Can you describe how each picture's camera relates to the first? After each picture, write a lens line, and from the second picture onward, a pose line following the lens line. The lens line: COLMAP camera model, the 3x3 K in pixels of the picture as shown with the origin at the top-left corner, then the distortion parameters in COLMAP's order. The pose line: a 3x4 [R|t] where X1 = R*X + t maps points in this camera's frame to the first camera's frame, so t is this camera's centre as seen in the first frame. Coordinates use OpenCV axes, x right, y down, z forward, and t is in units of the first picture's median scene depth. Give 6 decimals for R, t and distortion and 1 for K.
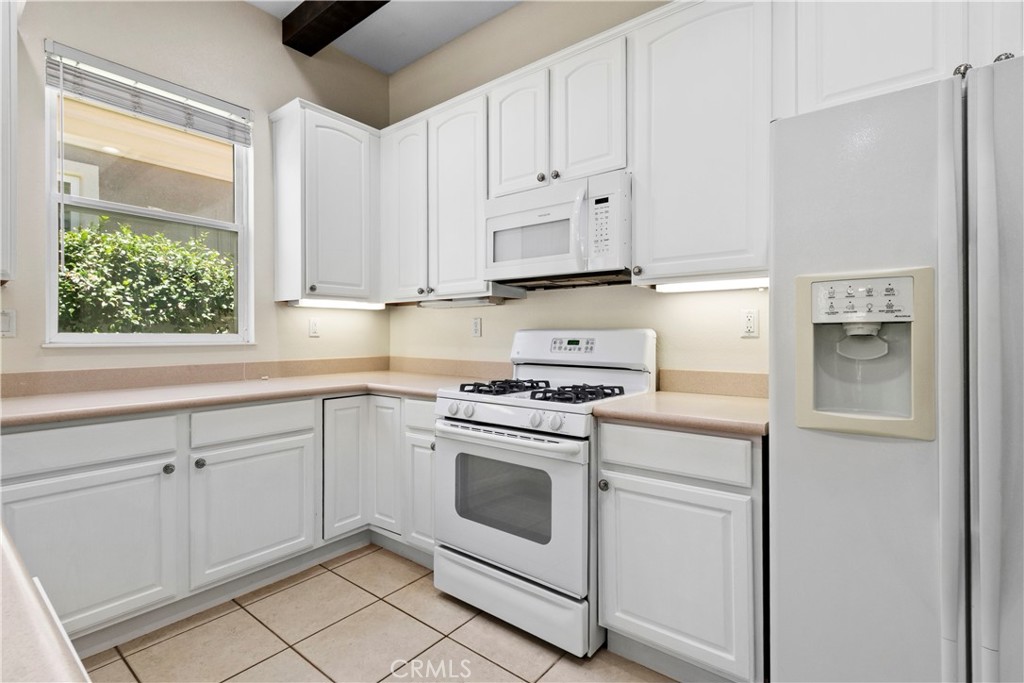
lens RADIAL K [[473.5, 0, 512.0], [0, 473.5, 341.5], [0, 0, 1]] dist [0.000020, -0.000066]
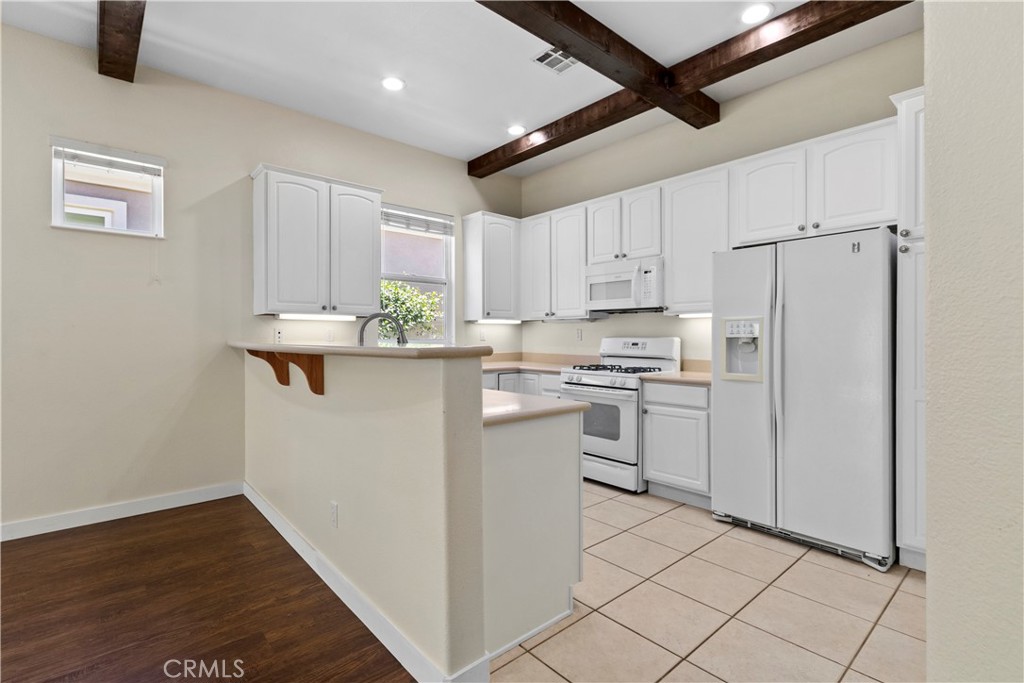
lens RADIAL K [[477.1, 0, 500.1], [0, 477.1, 340.4], [0, 0, 1]] dist [0.001526, 0.000125]
pose [[0.980537, 0.001197, -0.196333, -0.018788], [-0.001612, 0.999997, -0.001957, -0.009001], [0.196330, 0.002236, 0.980535, -0.951441]]
